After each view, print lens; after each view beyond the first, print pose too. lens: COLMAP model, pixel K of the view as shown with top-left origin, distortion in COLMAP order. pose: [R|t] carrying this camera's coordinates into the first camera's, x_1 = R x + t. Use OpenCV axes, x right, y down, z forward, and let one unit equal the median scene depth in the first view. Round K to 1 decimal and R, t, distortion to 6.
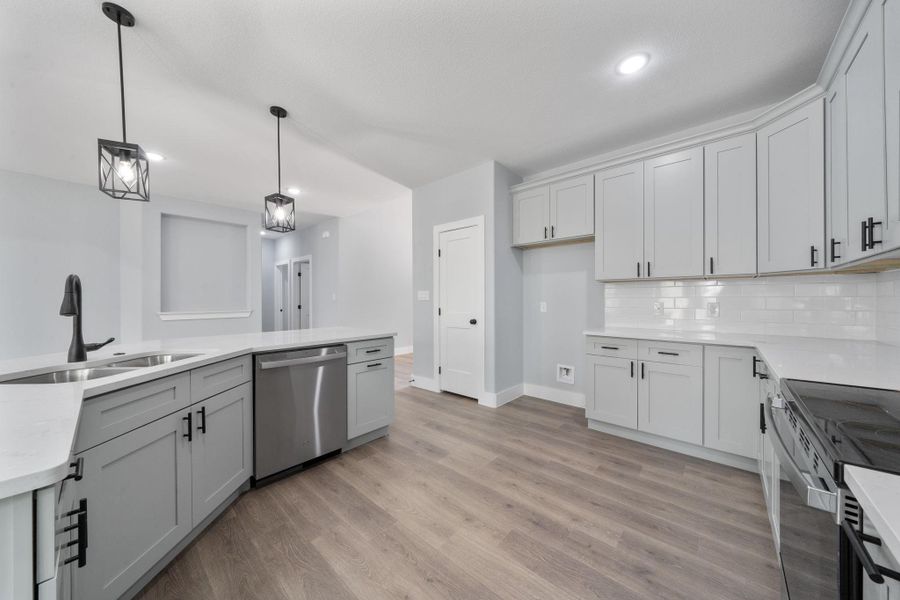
lens RADIAL K [[306.8, 0, 451.8], [0, 306.8, 301.1], [0, 0, 1]] dist [-0.007492, 0.000025]
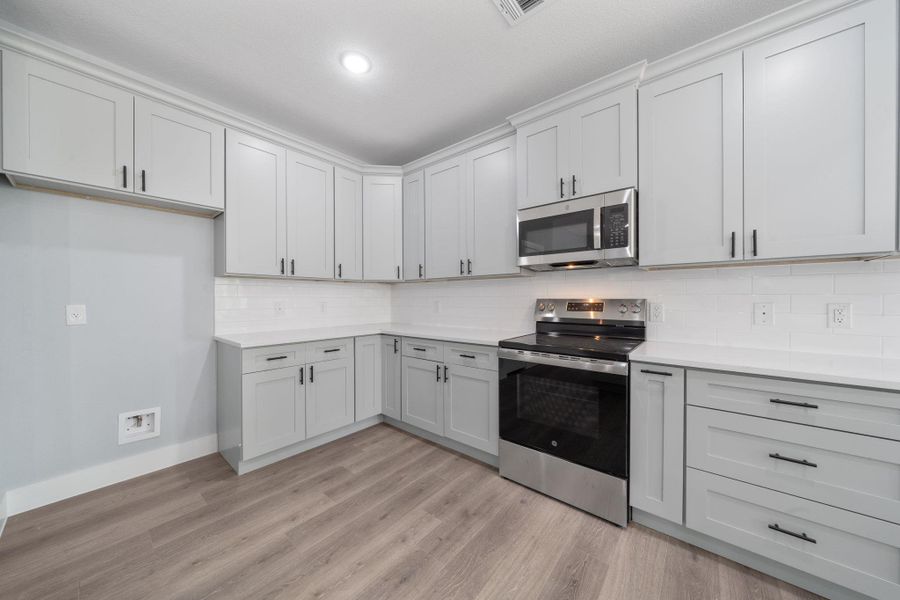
lens RADIAL K [[306.8, 0, 451.8], [0, 306.8, 301.1], [0, 0, 1]] dist [-0.007492, 0.000025]
pose [[-0.040034, -0.004799, 0.999187, -0.392585], [0.006383, 0.999967, 0.005059, -0.001924], [-0.999178, 0.006580, -0.040003, 0.682718]]
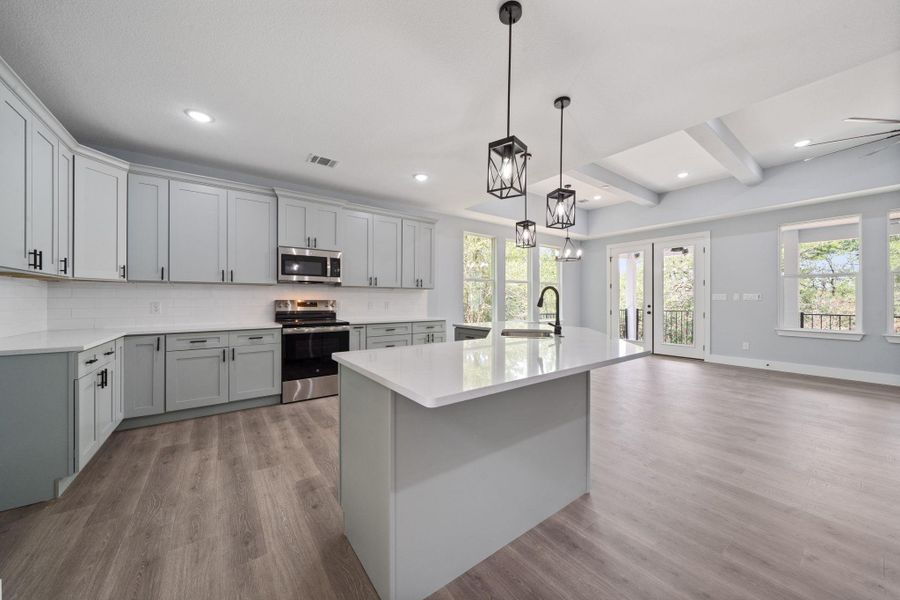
lens RADIAL K [[318.1, 0, 453.5], [0, 318.1, 300.4], [0, 0, 1]] dist [0.000052, -0.000033]
pose [[-0.979028, 0.002769, 0.203705, -0.676013], [0.003822, 0.999981, 0.004776, -0.005068], [-0.203688, 0.005455, -0.979021, 1.954801]]
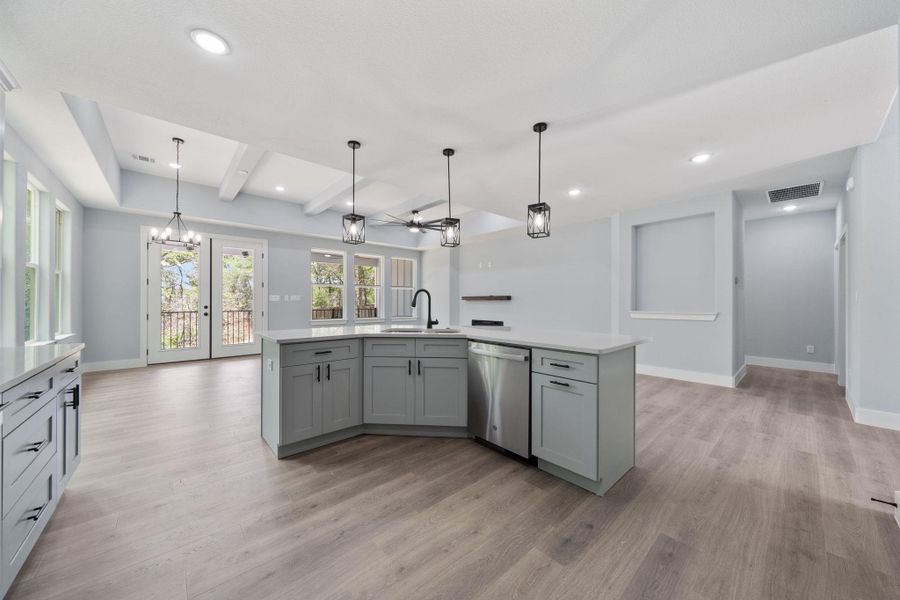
lens RADIAL K [[318.1, 0, 453.5], [0, 318.1, 300.4], [0, 0, 1]] dist [0.000052, -0.000033]
pose [[-0.110891, 0.001231, -0.993832, 0.679438], [-0.006176, 0.999979, 0.001928, -0.005028], [0.993813, 0.006352, -0.110881, 0.945594]]
